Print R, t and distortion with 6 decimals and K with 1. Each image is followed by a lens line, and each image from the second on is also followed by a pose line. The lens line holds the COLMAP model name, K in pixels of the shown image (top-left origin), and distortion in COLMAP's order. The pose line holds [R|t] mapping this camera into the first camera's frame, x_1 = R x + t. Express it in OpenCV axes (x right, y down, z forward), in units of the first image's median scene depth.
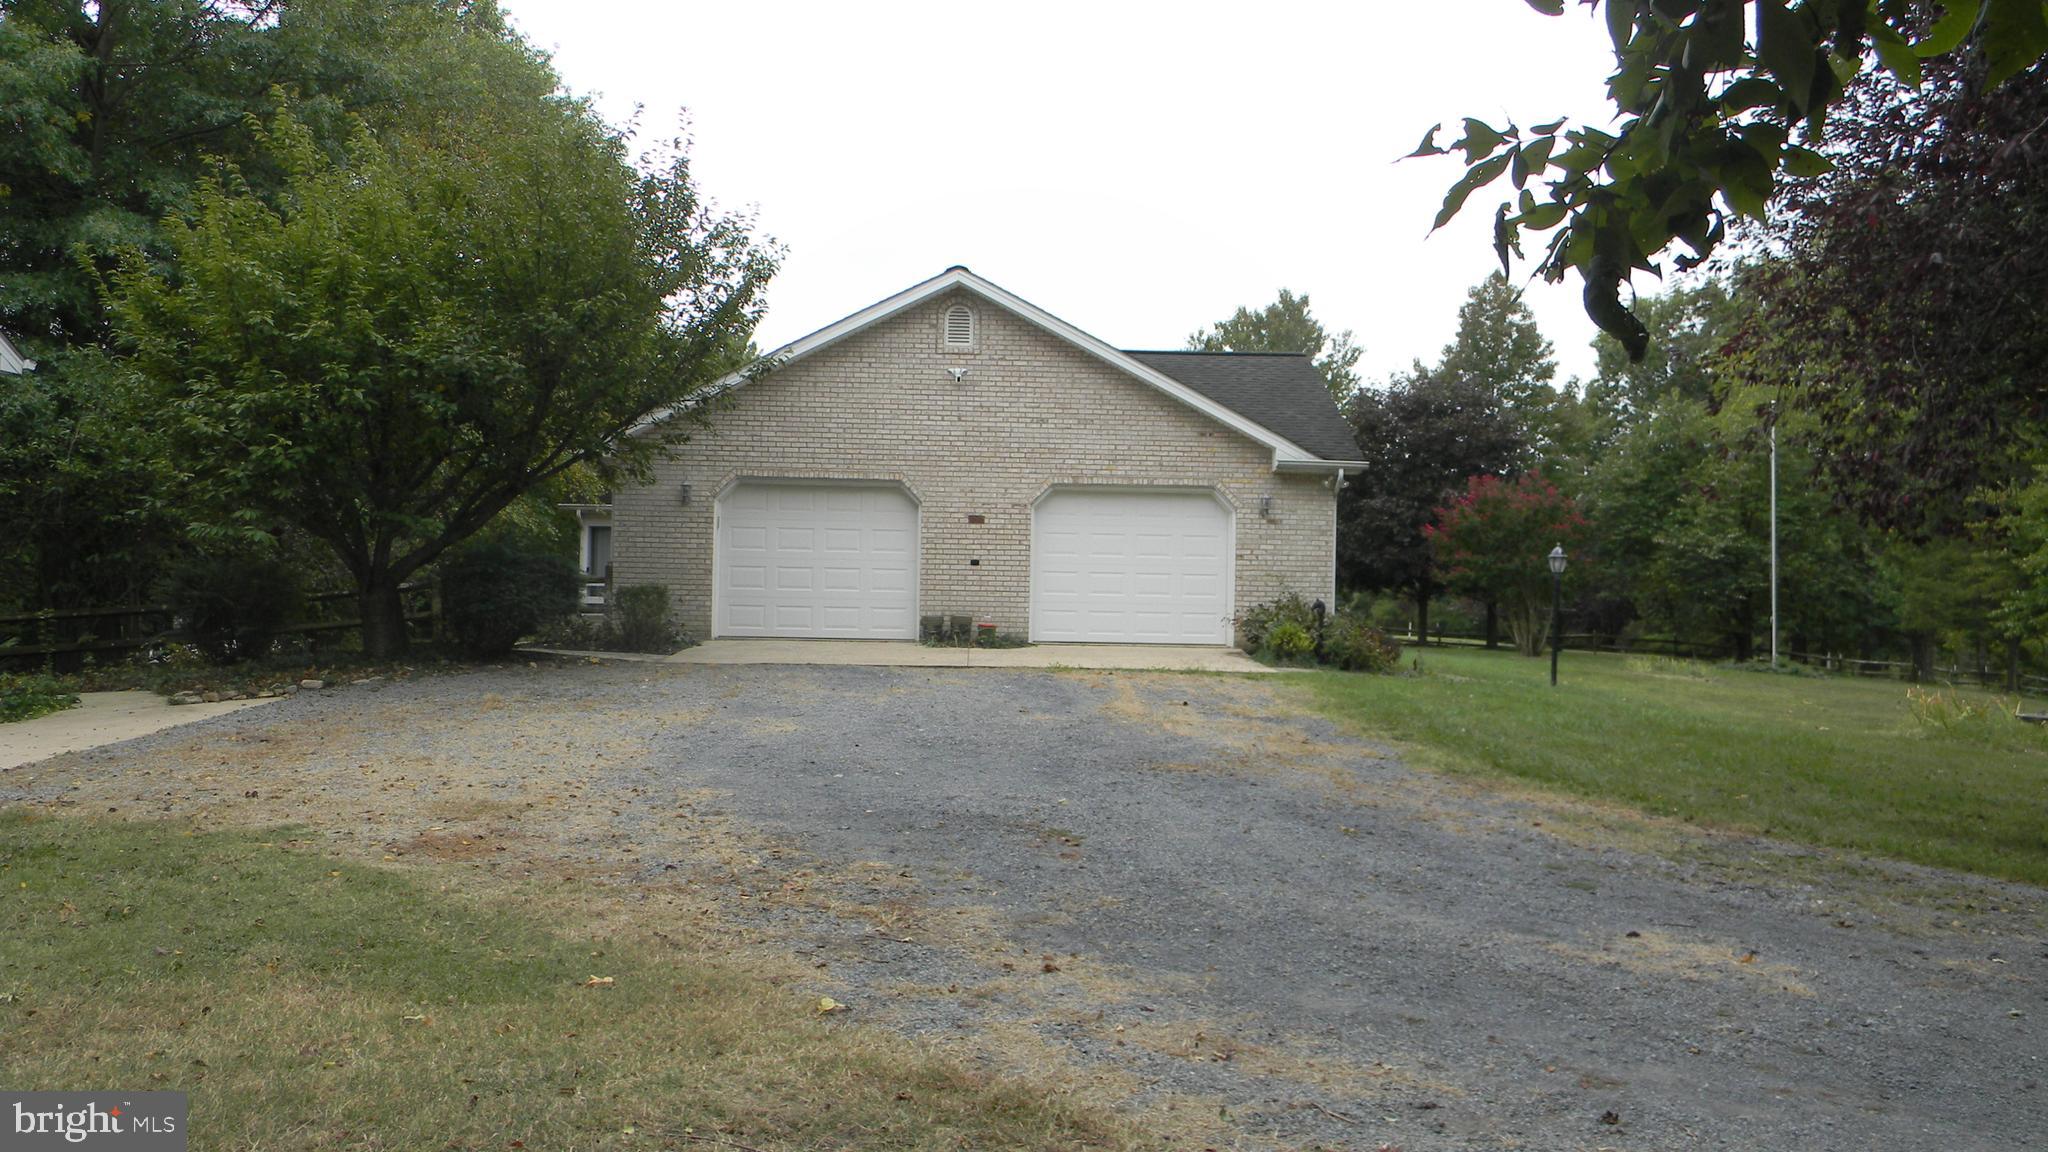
lens RADIAL K [[1637.8, 0, 1024.0], [0, 1637.8, 576.0], [0, 0, 1]] dist [0.000694, -0.000208]
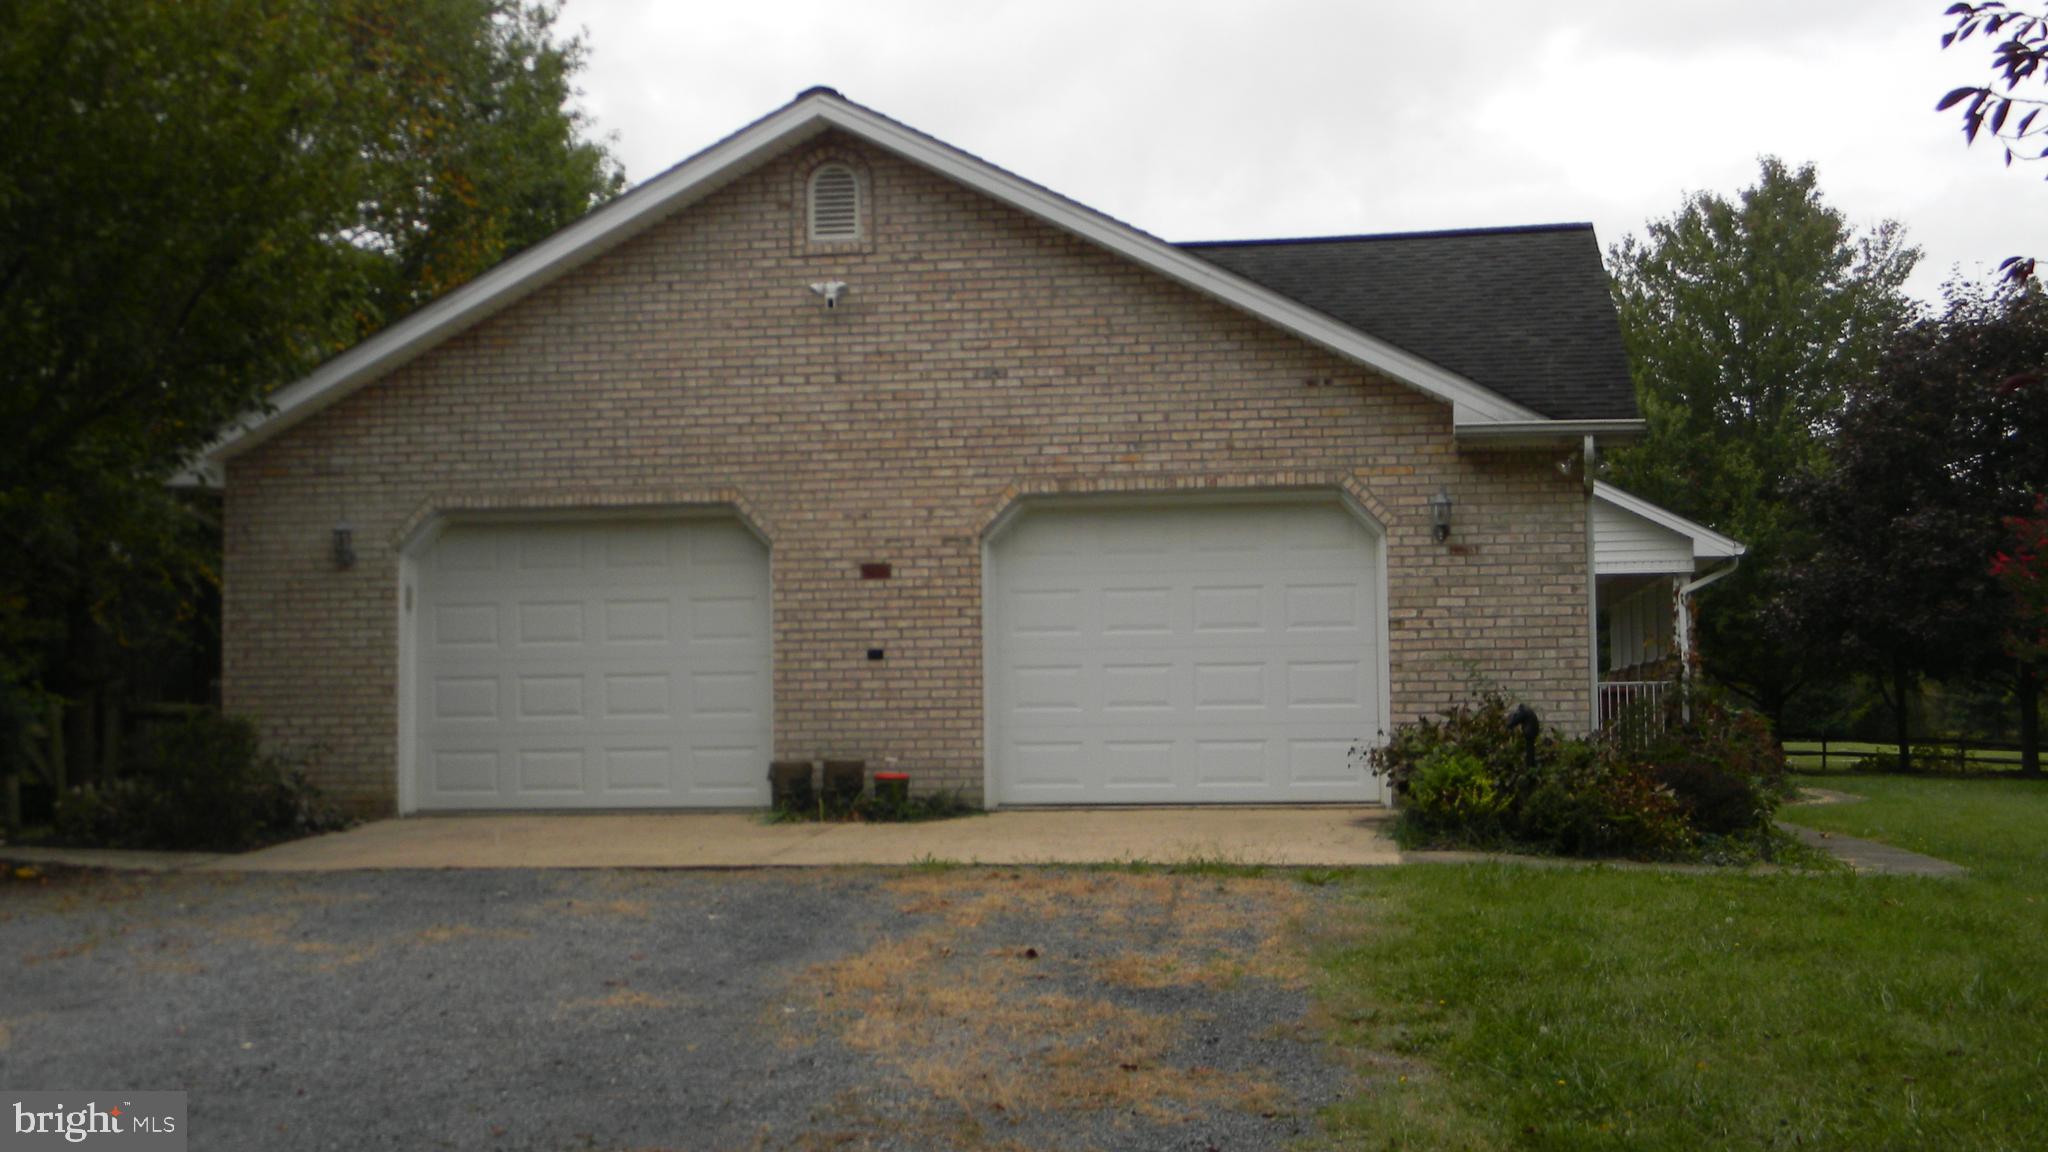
lens RADIAL K [[2534.1, 0, 1024.0], [0, 2534.1, 576.0], [0, 0, 1]] dist [-0.004224, 0.020368]
pose [[0.982031, -0.042321, -0.183915, 0.163342], [0.034865, 0.998441, -0.043590, 0.003402], [0.185473, 0.036395, 0.981975, 0.224105]]
